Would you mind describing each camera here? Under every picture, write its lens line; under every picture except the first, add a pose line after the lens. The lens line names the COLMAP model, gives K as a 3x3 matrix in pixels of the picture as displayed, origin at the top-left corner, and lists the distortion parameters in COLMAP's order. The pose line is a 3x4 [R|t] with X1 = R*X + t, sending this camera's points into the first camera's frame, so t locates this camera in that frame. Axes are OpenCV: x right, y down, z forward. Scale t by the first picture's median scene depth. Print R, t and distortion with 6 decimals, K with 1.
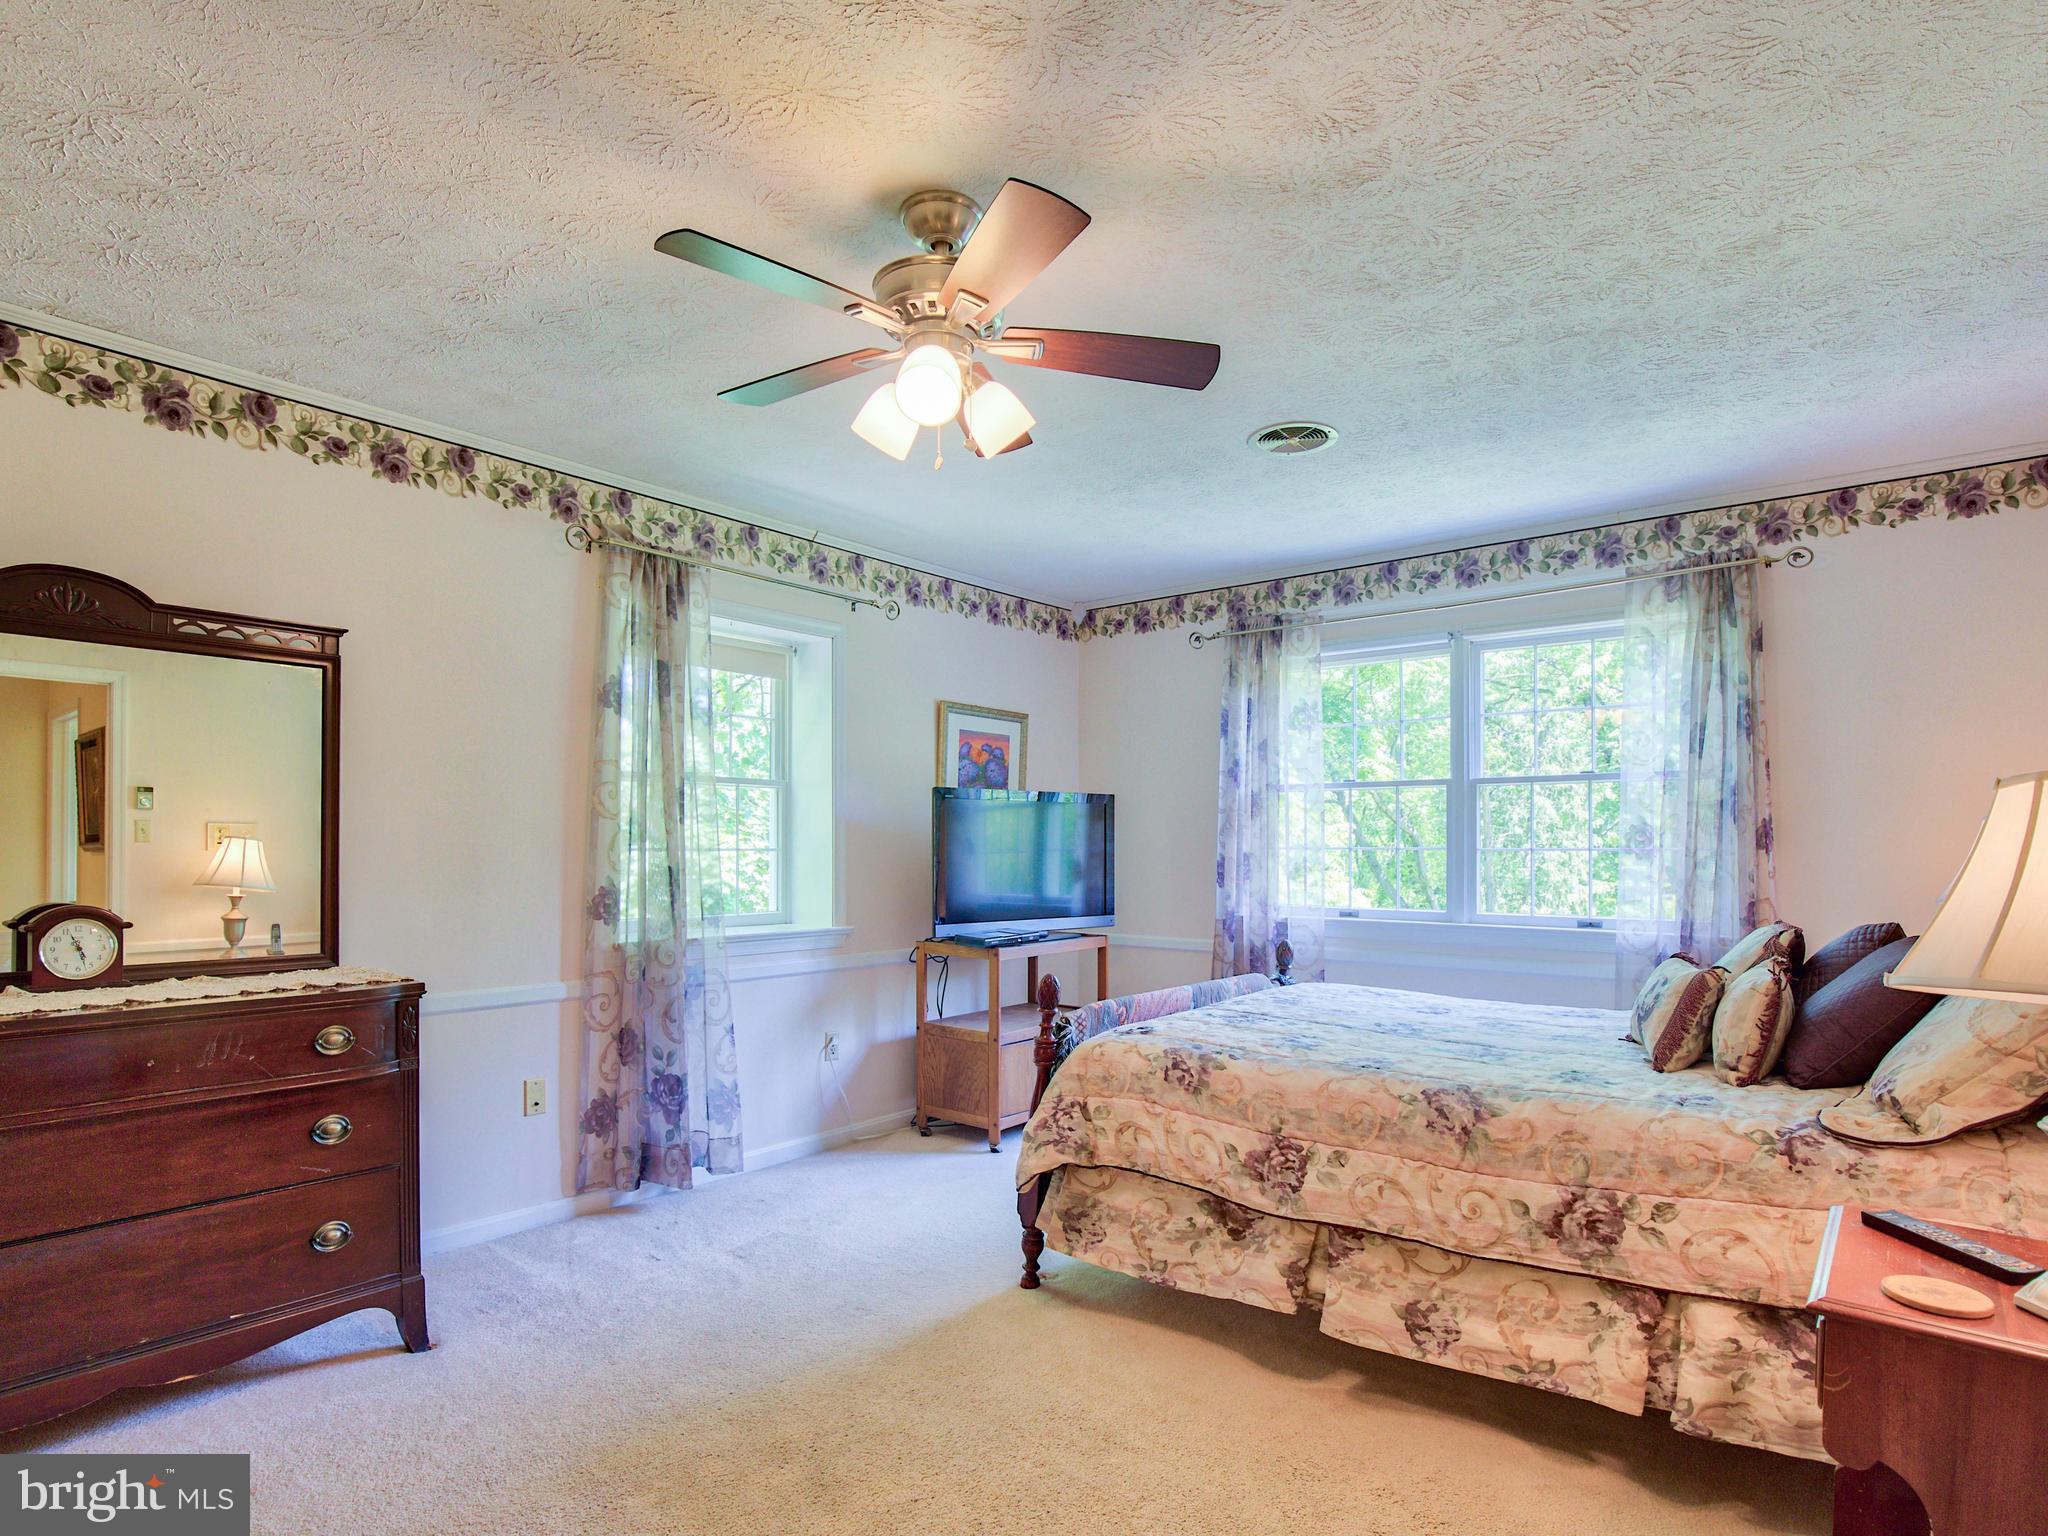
lens RADIAL K [[1098.8, 0, 1025.5], [0, 1098.8, 849.8], [0, 0, 1]] dist [-0.022724, -0.002351]
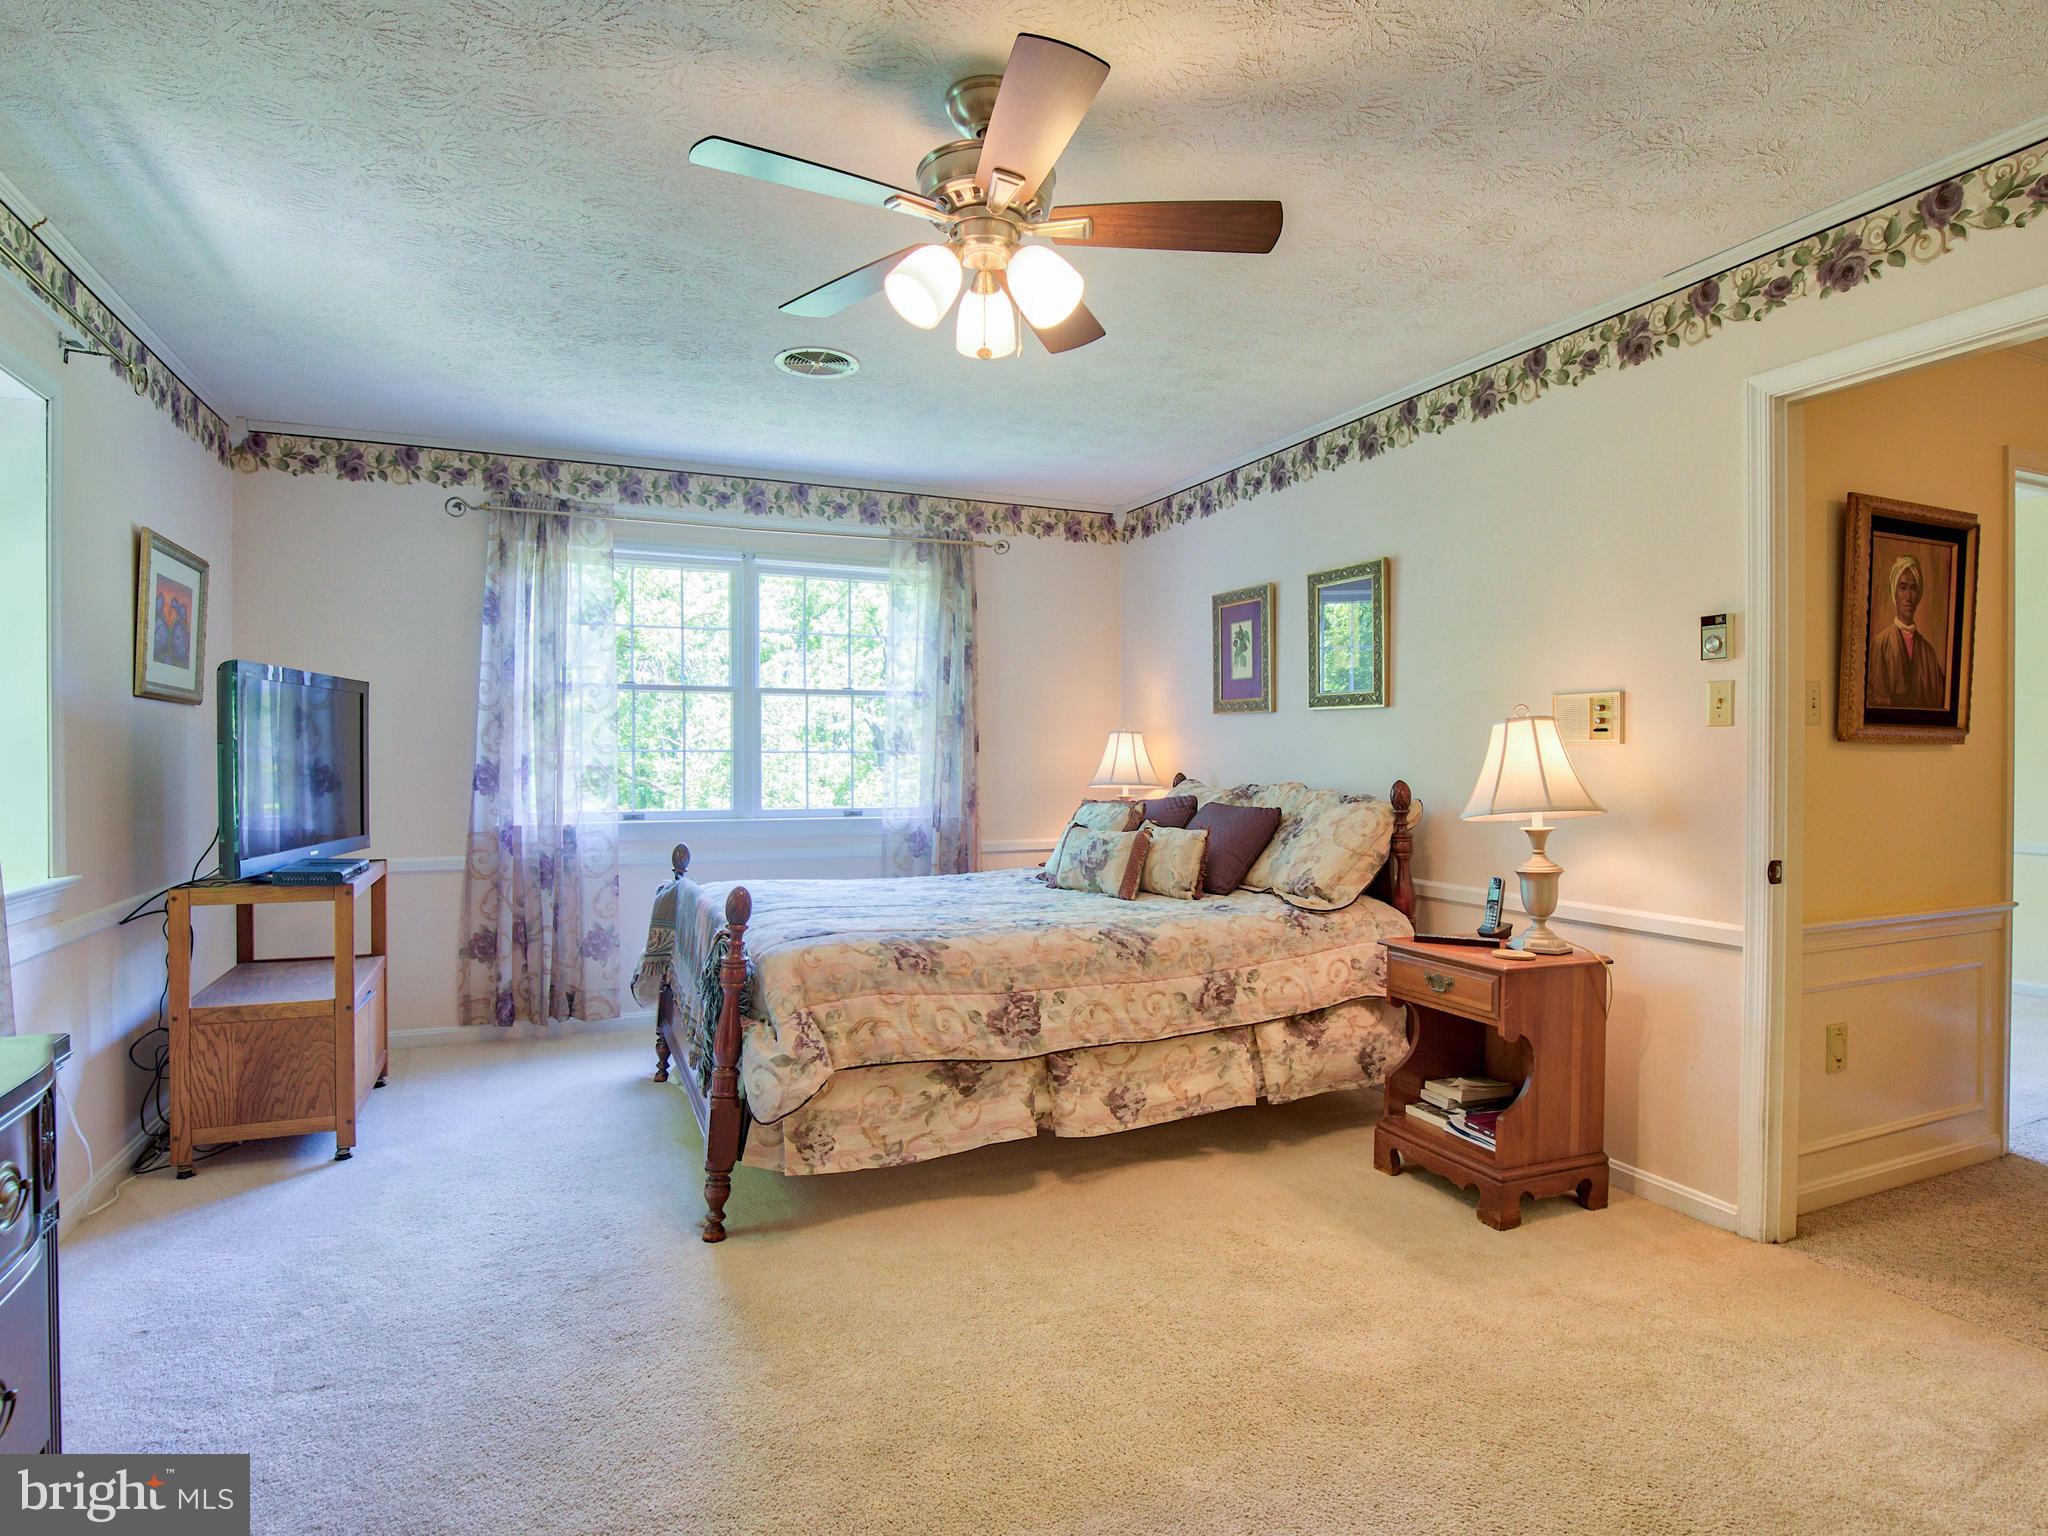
lens RADIAL K [[1098.8, 0, 1024.5], [0, 1098.8, 761.4], [0, 0, 1]] dist [-0.022724, -0.002351]
pose [[0.460520, -0.005782, 0.887630, -0.764908], [0.000640, 0.999981, 0.006182, 0.004399], [-0.887649, -0.002278, 0.460515, 0.419282]]
